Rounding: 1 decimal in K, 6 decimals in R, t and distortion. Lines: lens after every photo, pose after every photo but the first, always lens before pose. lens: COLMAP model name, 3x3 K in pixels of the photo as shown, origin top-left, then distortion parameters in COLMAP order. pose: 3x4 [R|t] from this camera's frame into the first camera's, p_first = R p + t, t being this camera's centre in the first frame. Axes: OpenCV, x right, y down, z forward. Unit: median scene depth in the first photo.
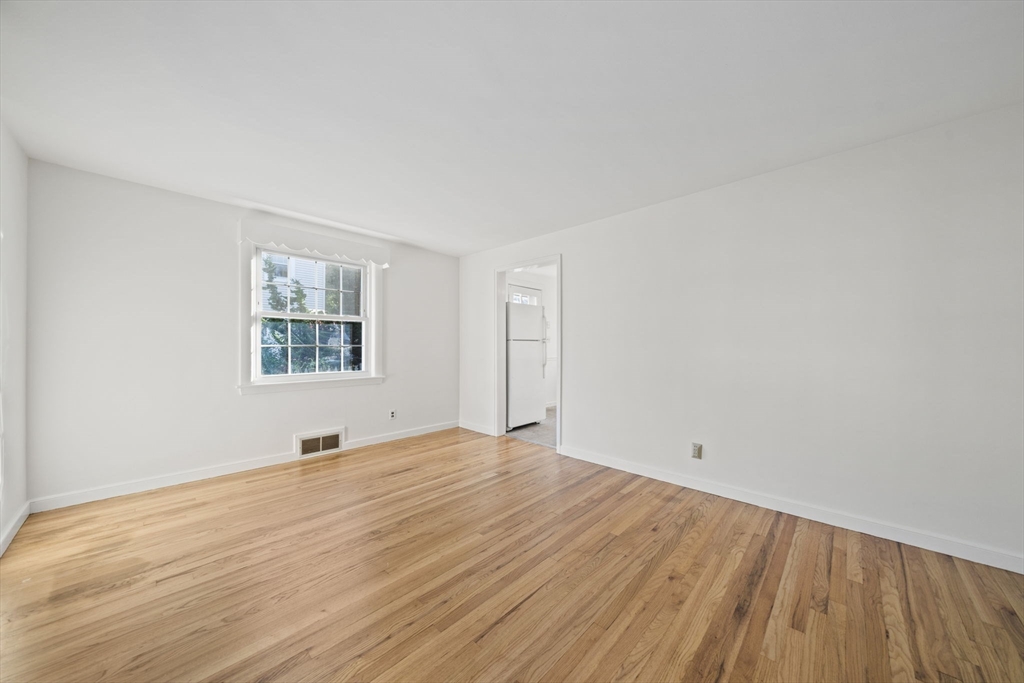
lens RADIAL K [[357.0, 0, 505.8], [0, 357.0, 349.8], [0, 0, 1]] dist [0.000385, 0.000014]
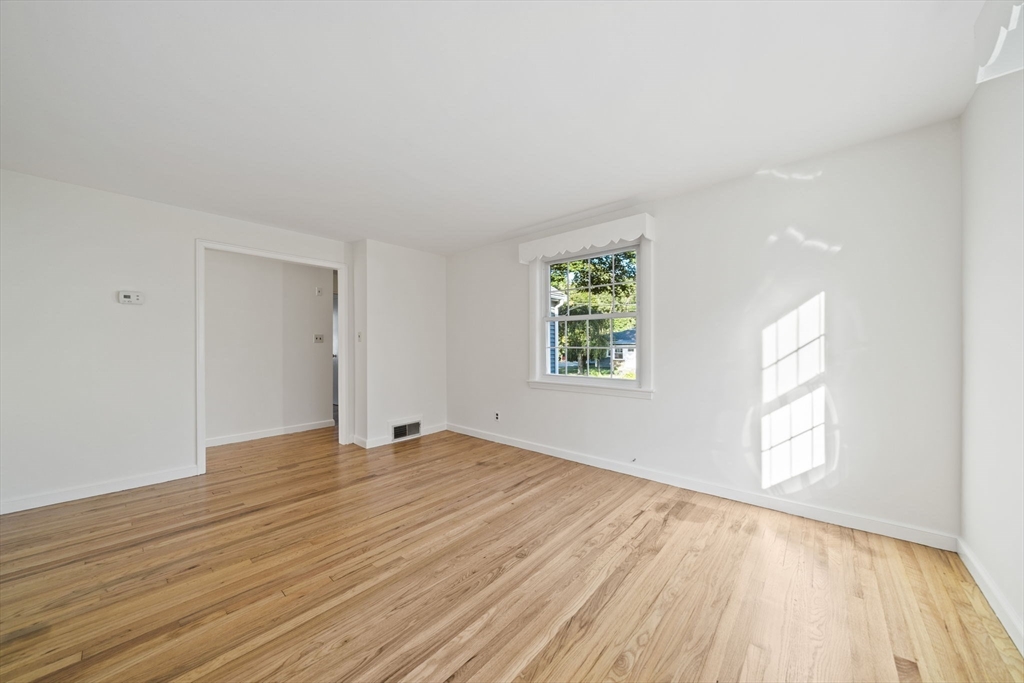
lens RADIAL K [[345.6, 0, 505.6], [0, 345.6, 340.3], [0, 0, 1]] dist [0.006986, -0.000034]
pose [[-0.998852, 0.003308, -0.047788, -0.224222], [0.003075, 0.999983, 0.004953, -0.026872], [0.047803, 0.004801, -0.998845, 1.465615]]
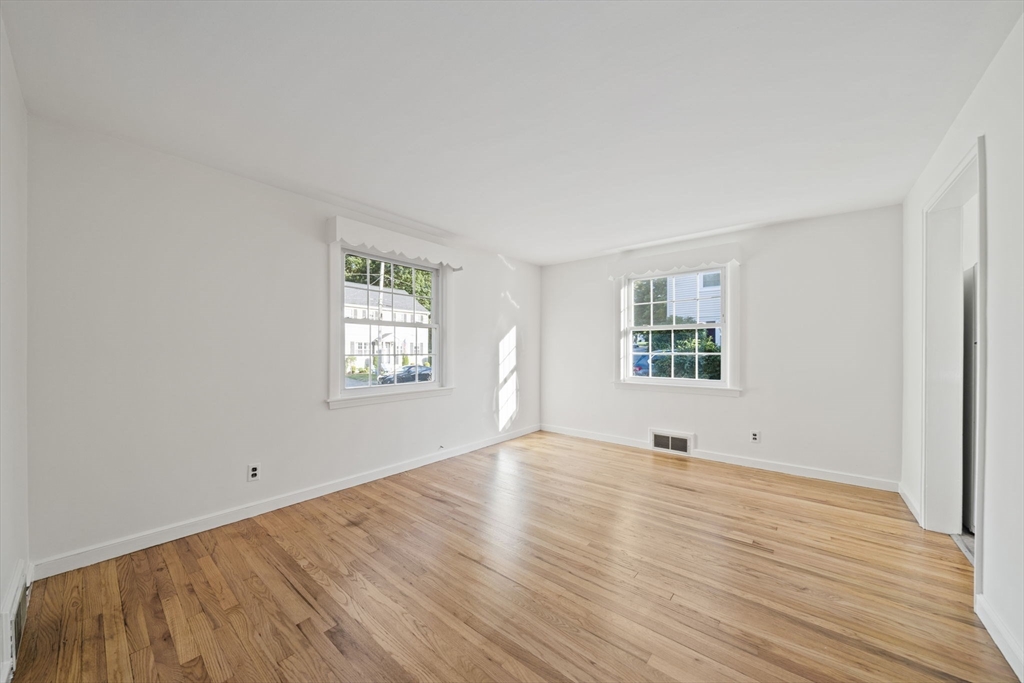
lens RADIAL K [[357.0, 0, 505.8], [0, 357.0, 349.8], [0, 0, 1]] dist [0.000385, 0.000014]
pose [[0.062765, -0.006874, -0.998005, 0.703609], [-0.015659, 0.999846, -0.007872, -0.006992], [0.997905, 0.016121, 0.062648, 0.545963]]
